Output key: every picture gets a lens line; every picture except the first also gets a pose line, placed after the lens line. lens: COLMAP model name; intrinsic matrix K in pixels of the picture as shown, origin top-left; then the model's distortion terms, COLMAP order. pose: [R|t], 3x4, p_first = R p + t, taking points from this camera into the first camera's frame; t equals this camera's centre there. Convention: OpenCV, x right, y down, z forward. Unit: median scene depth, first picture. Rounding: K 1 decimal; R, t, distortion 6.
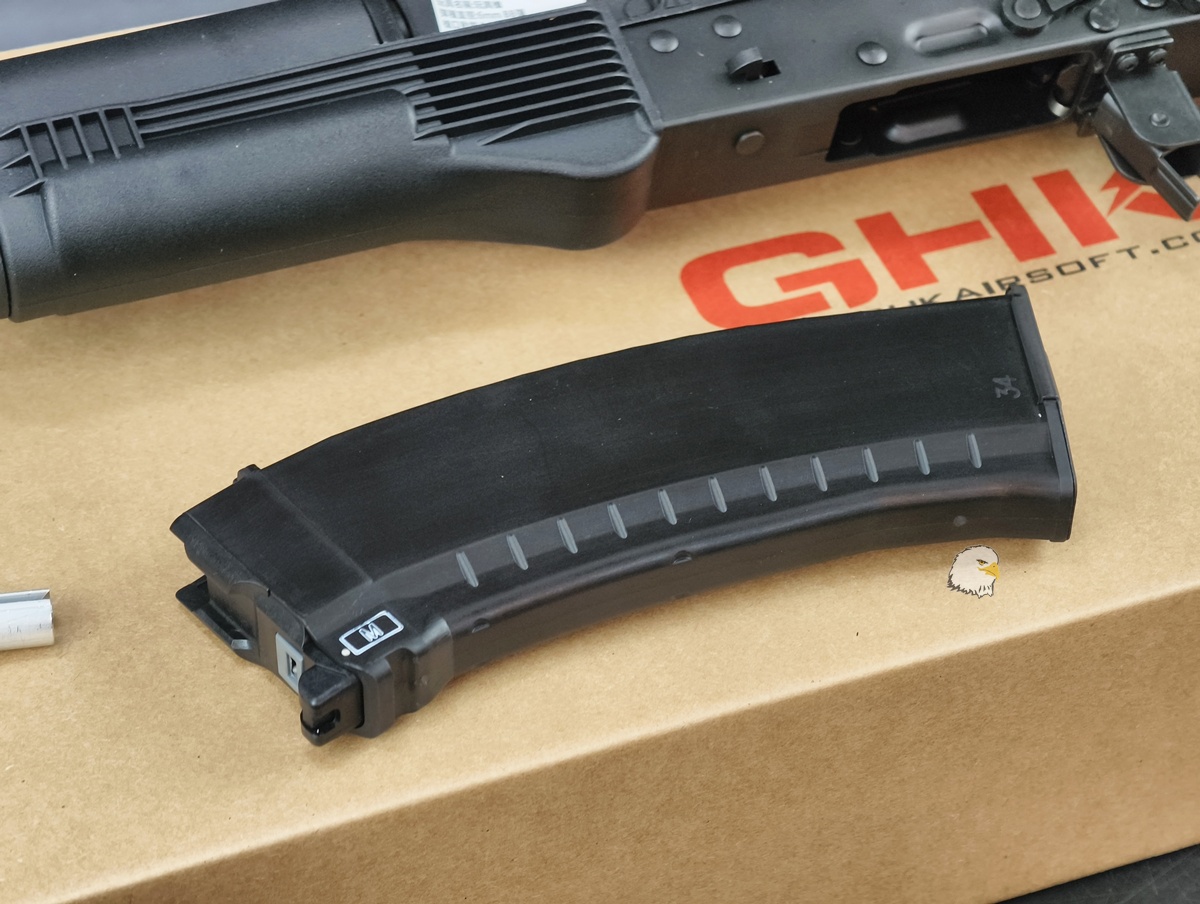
lens RADIAL K [[3067.2, 0, 600.0], [0, 3067.2, 452.0], [0, 0, 1]] dist [0.585182, -3.713821]
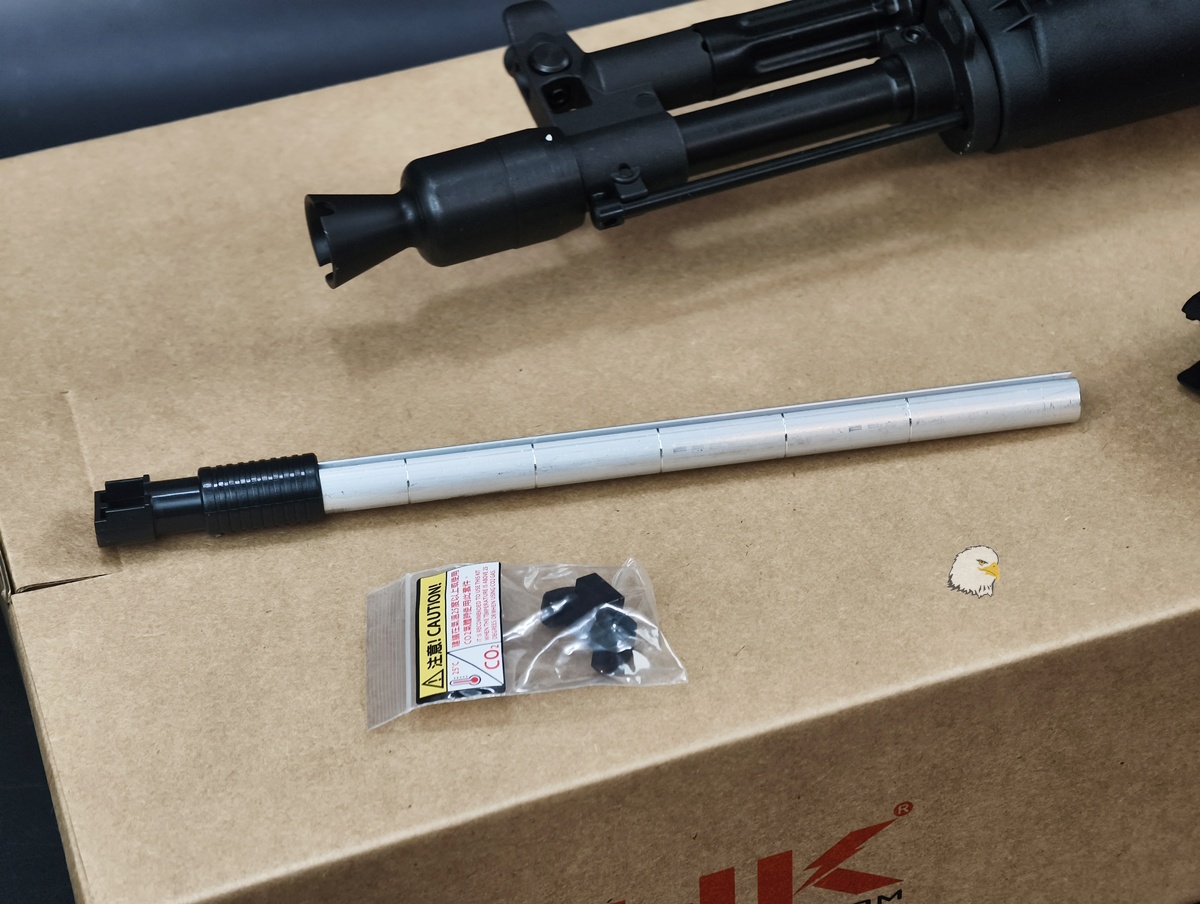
lens RADIAL K [[3067.2, 0, 600.0], [0, 3067.2, 452.0], [0, 0, 1]] dist [0.585182, -3.713821]
pose [[0.995850, -0.042282, -0.080592, -0.235127], [0.036631, 0.996849, -0.070362, 0.132323], [0.083313, 0.067118, 0.994261, -0.098870]]
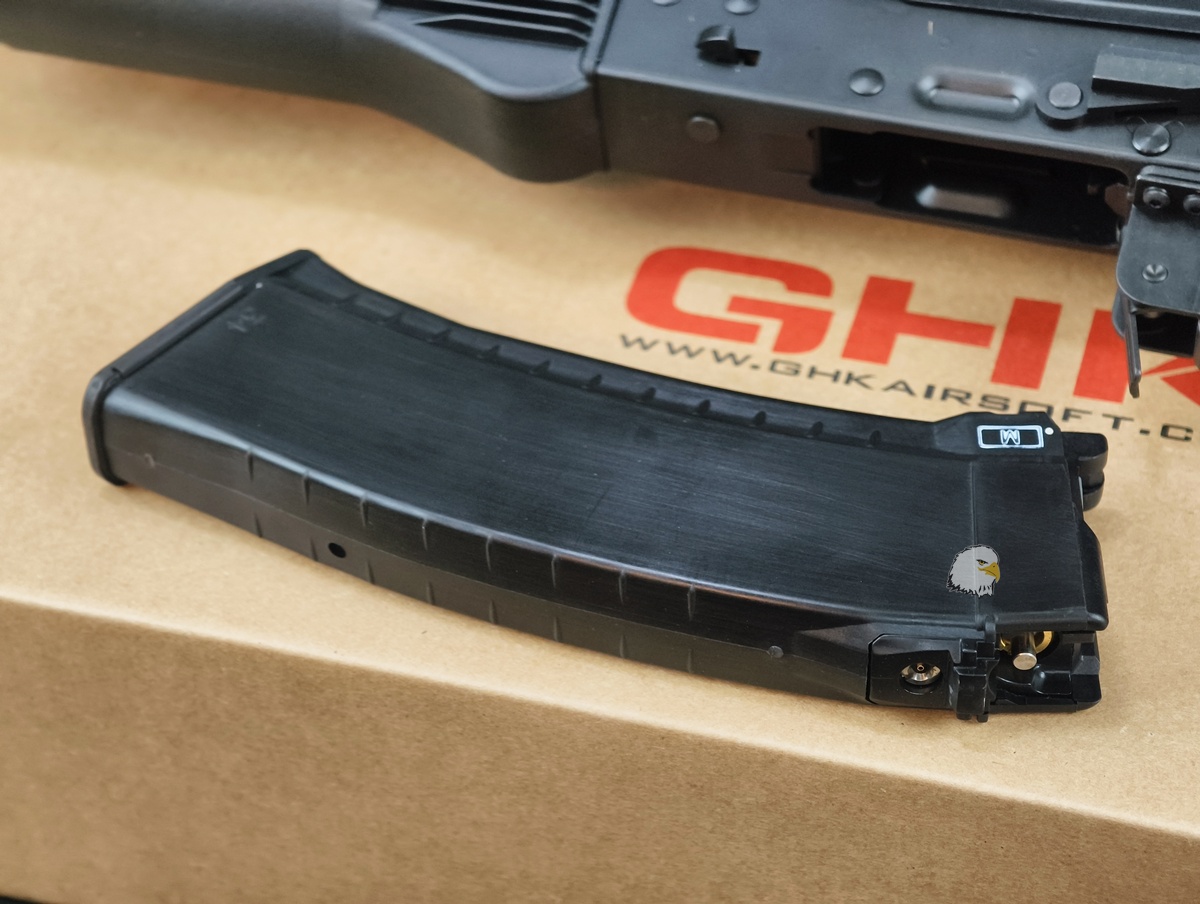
lens RADIAL K [[3067.2, 0, 600.0], [0, 3067.2, 452.0], [0, 0, 1]] dist [0.585182, -3.713821]
pose [[0.774729, 0.369102, -0.513380, 0.530571], [-0.381668, 0.920317, 0.085709, -0.080667], [0.504108, 0.129540, 0.853870, 0.235119]]
